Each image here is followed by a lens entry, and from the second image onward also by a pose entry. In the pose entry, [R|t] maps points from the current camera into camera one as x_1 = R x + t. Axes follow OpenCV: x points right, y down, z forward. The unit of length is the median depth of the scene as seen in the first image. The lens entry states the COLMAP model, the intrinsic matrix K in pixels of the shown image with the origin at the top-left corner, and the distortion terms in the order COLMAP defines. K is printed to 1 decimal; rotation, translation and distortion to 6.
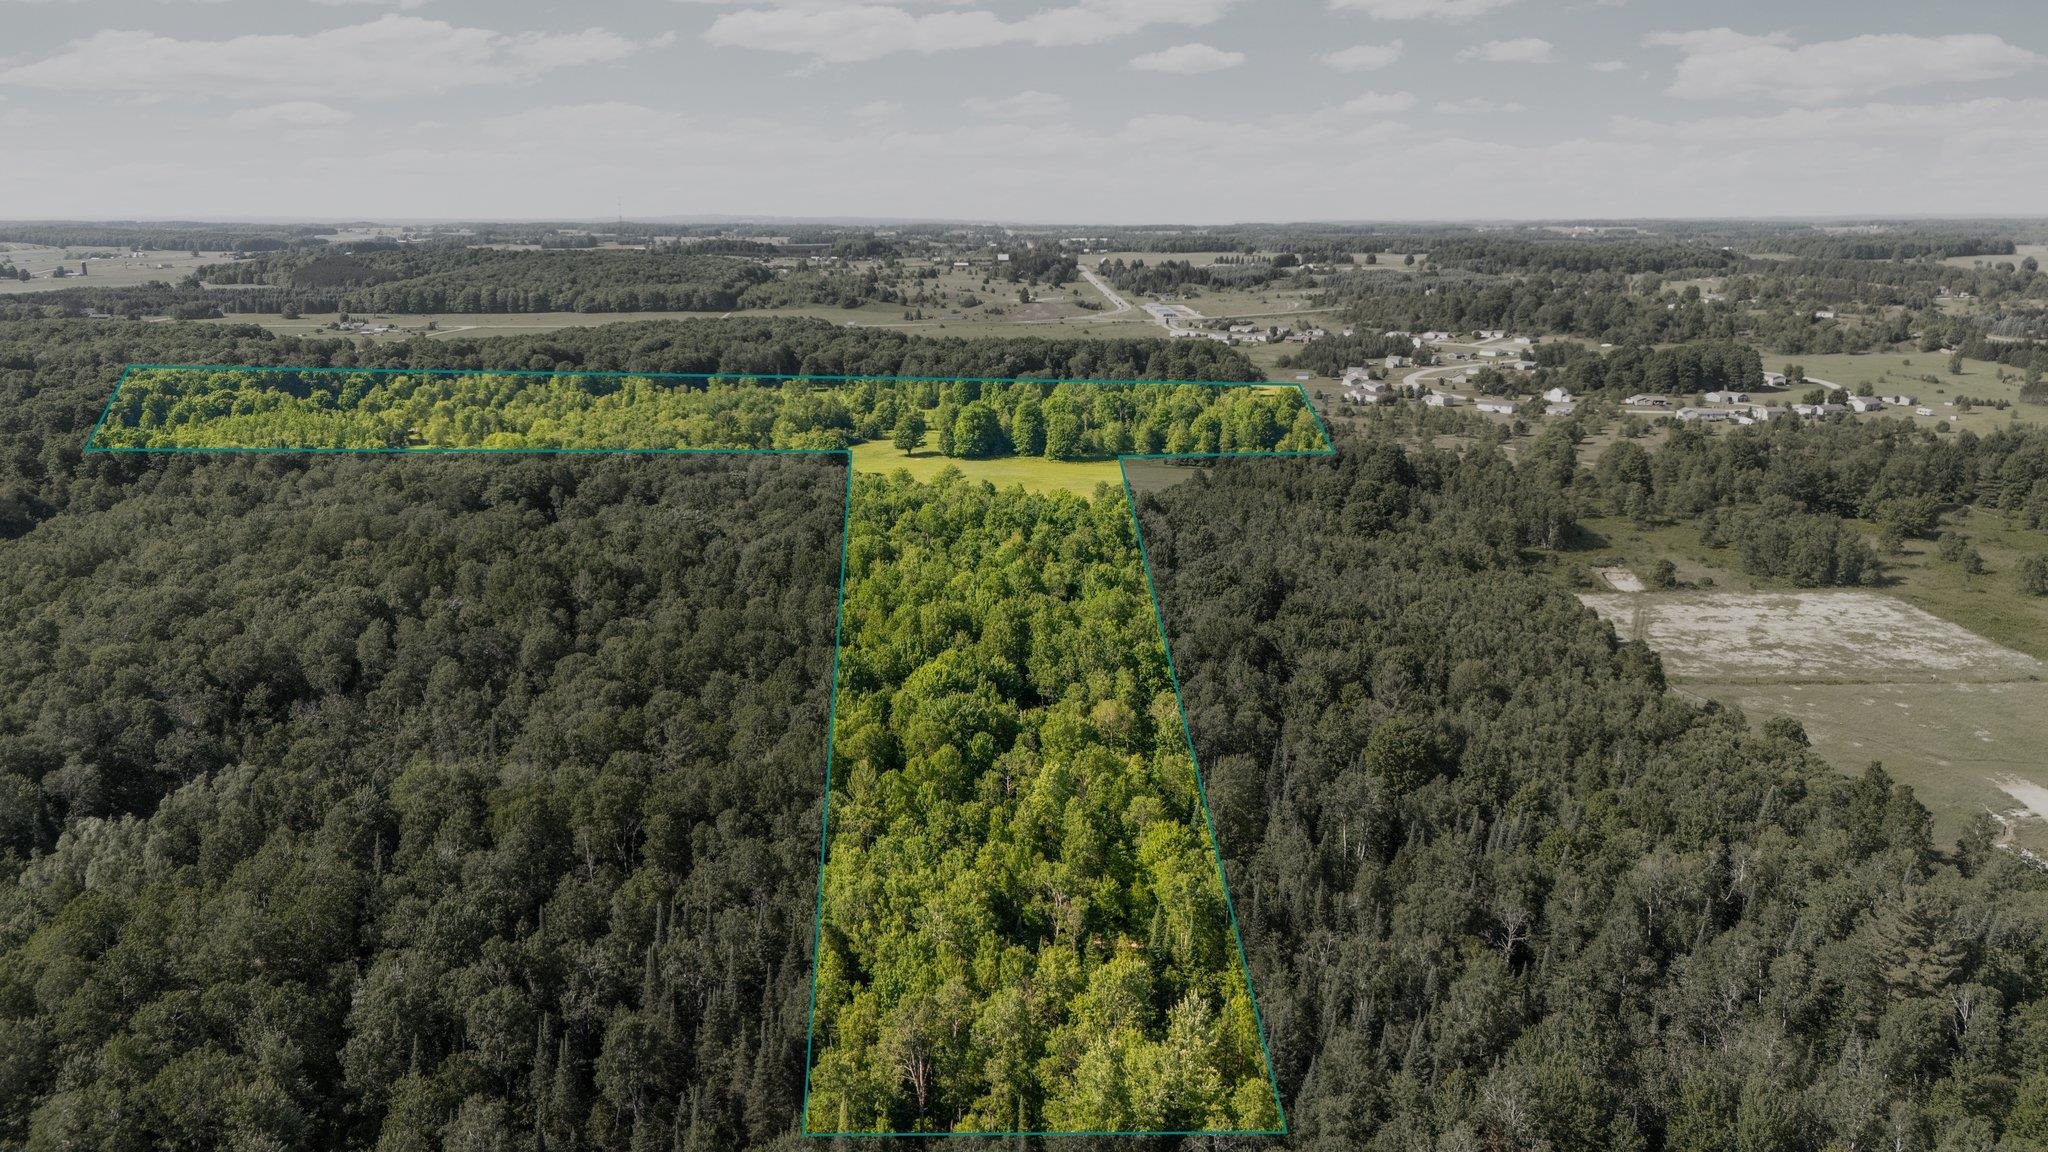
lens RADIAL K [[1512.0, 0, 1024.0], [0, 1512.0, 576.0], [0, 0, 1]] dist [0.089143, -0.093218]
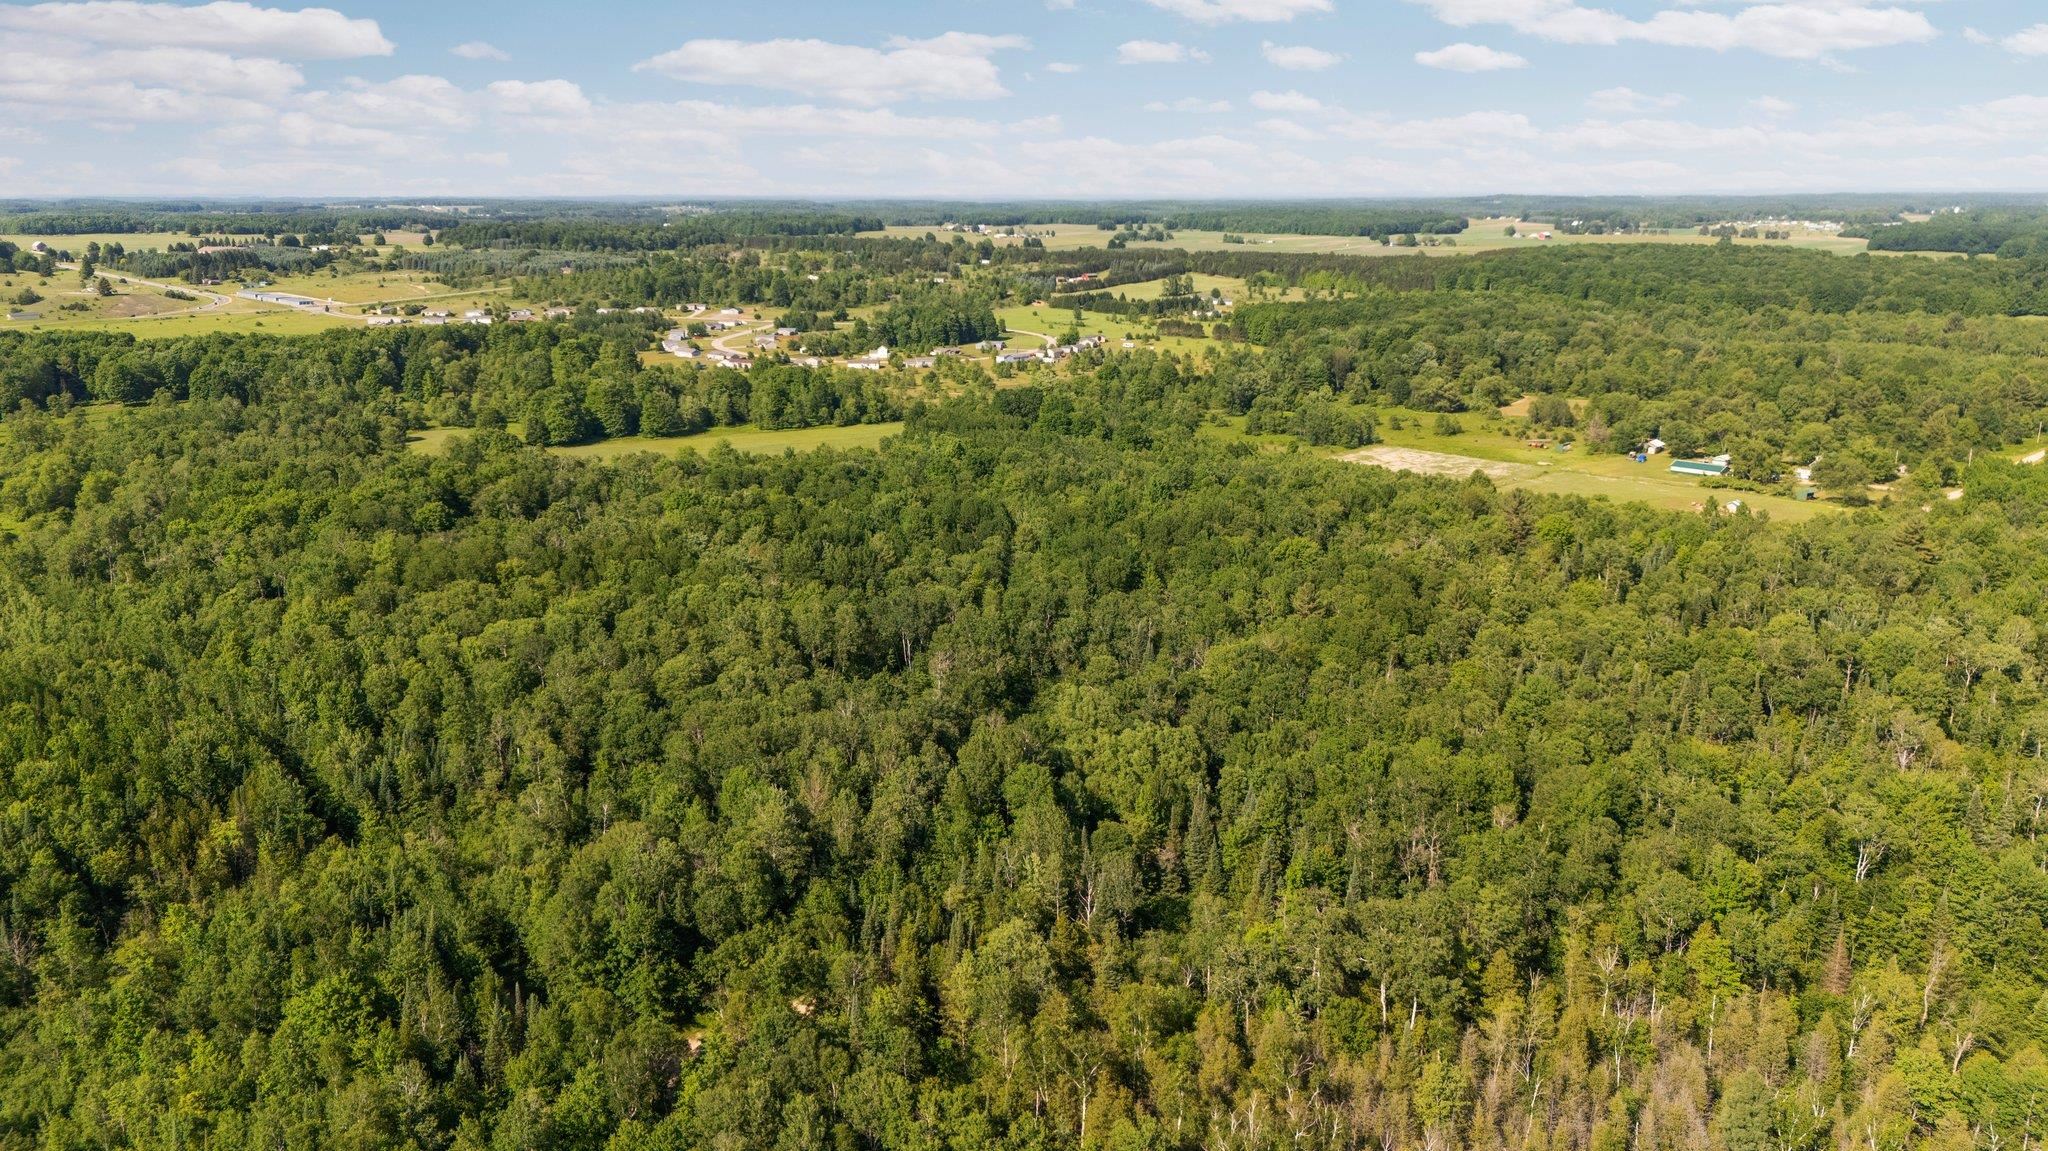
lens RADIAL K [[1512.0, 0, 1024.0], [0, 1512.0, 575.5], [0, 0, 1]] dist [0.089143, -0.093218]
pose [[0.742192, -0.165253, 0.649494, -0.206442], [0.156923, 0.985033, 0.071306, -0.007965], [-0.651557, 0.048998, 0.757016, 0.024373]]
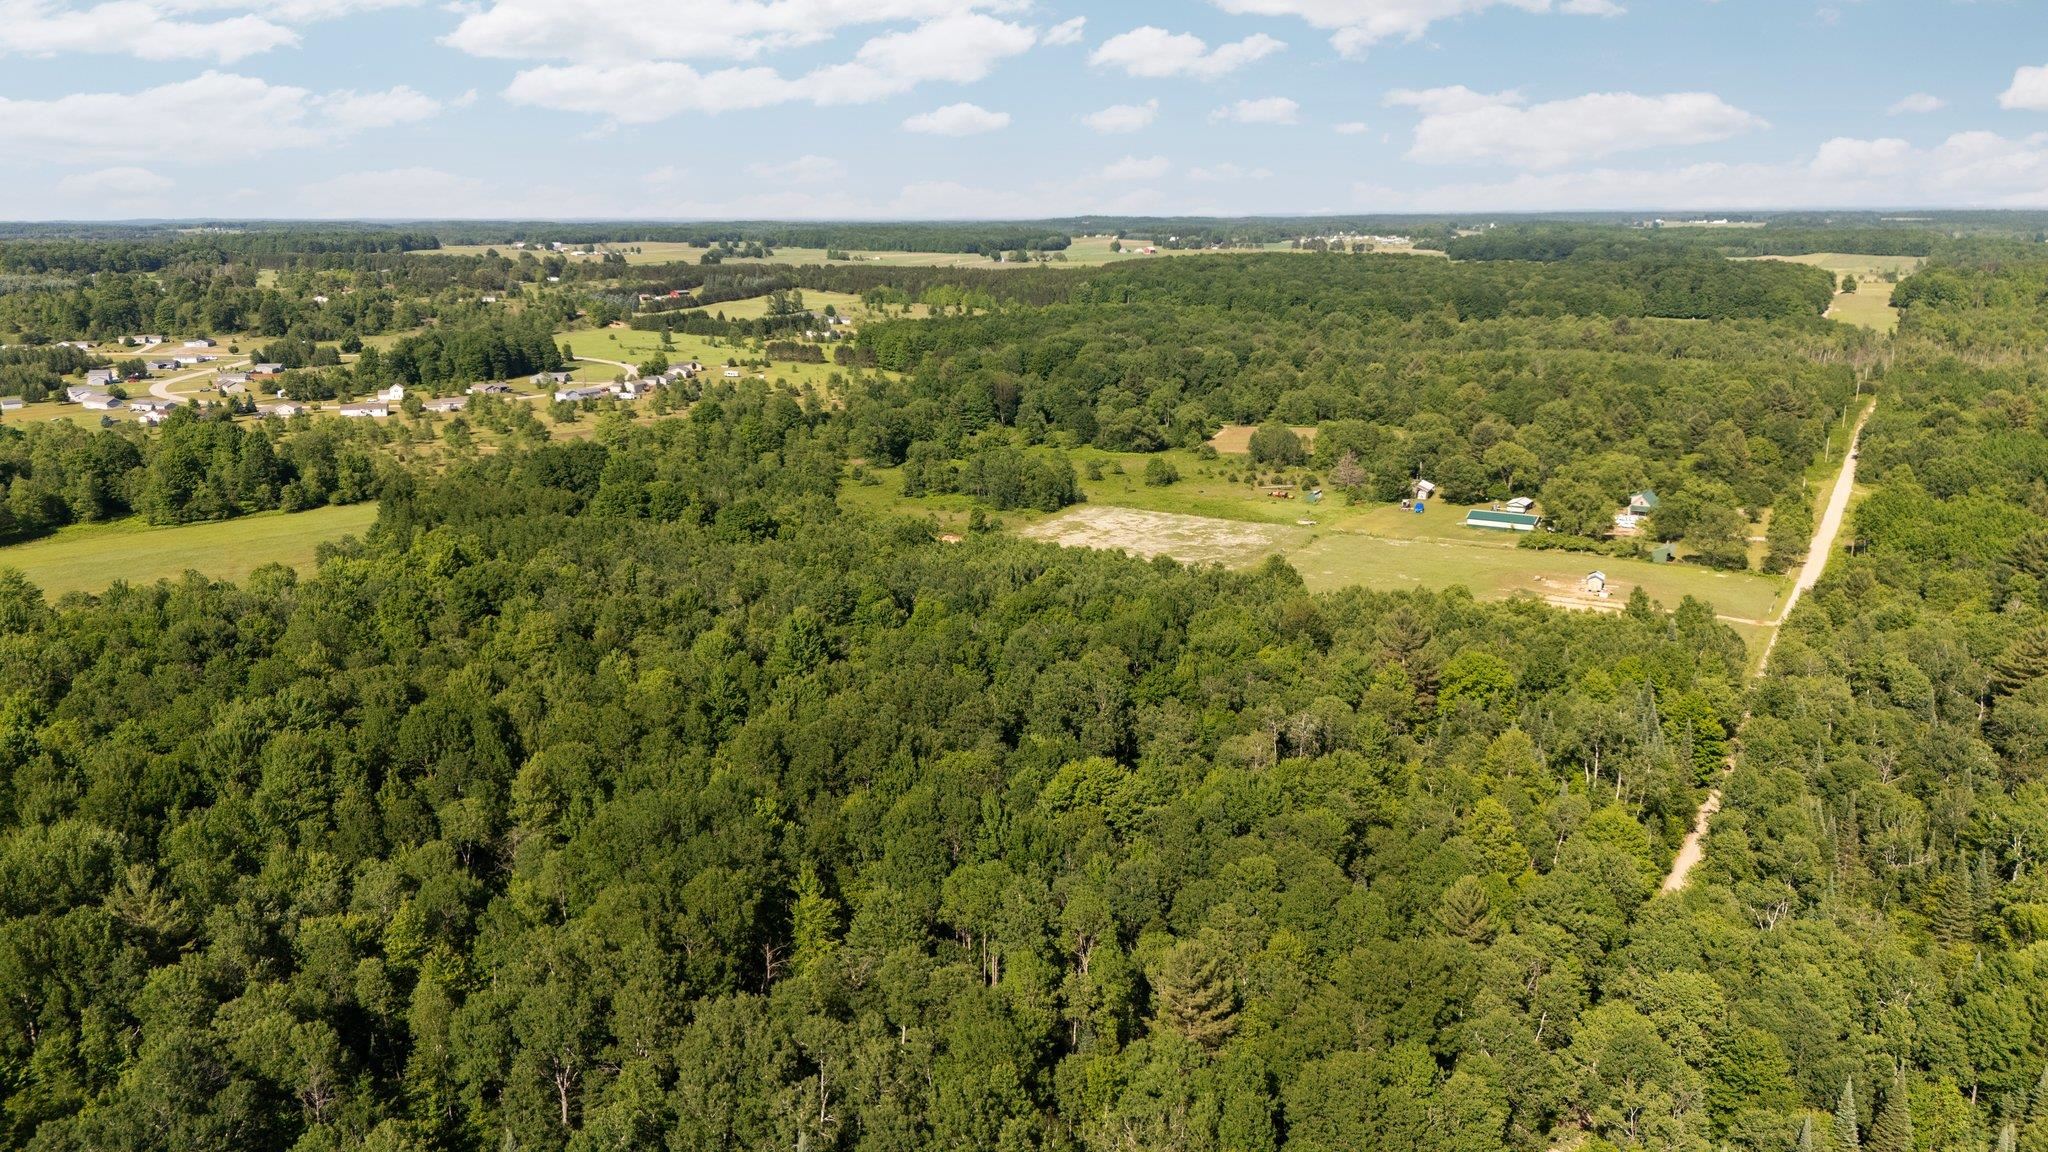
lens RADIAL K [[1512.0, 0, 1024.0], [0, 1512.0, 576.0], [0, 0, 1]] dist [0.089143, -0.093218]
pose [[0.547048, -0.198224, 0.813293, -0.112576], [0.200943, 0.974248, 0.102293, -0.018104], [-0.812626, 0.107466, 0.572792, 0.114397]]
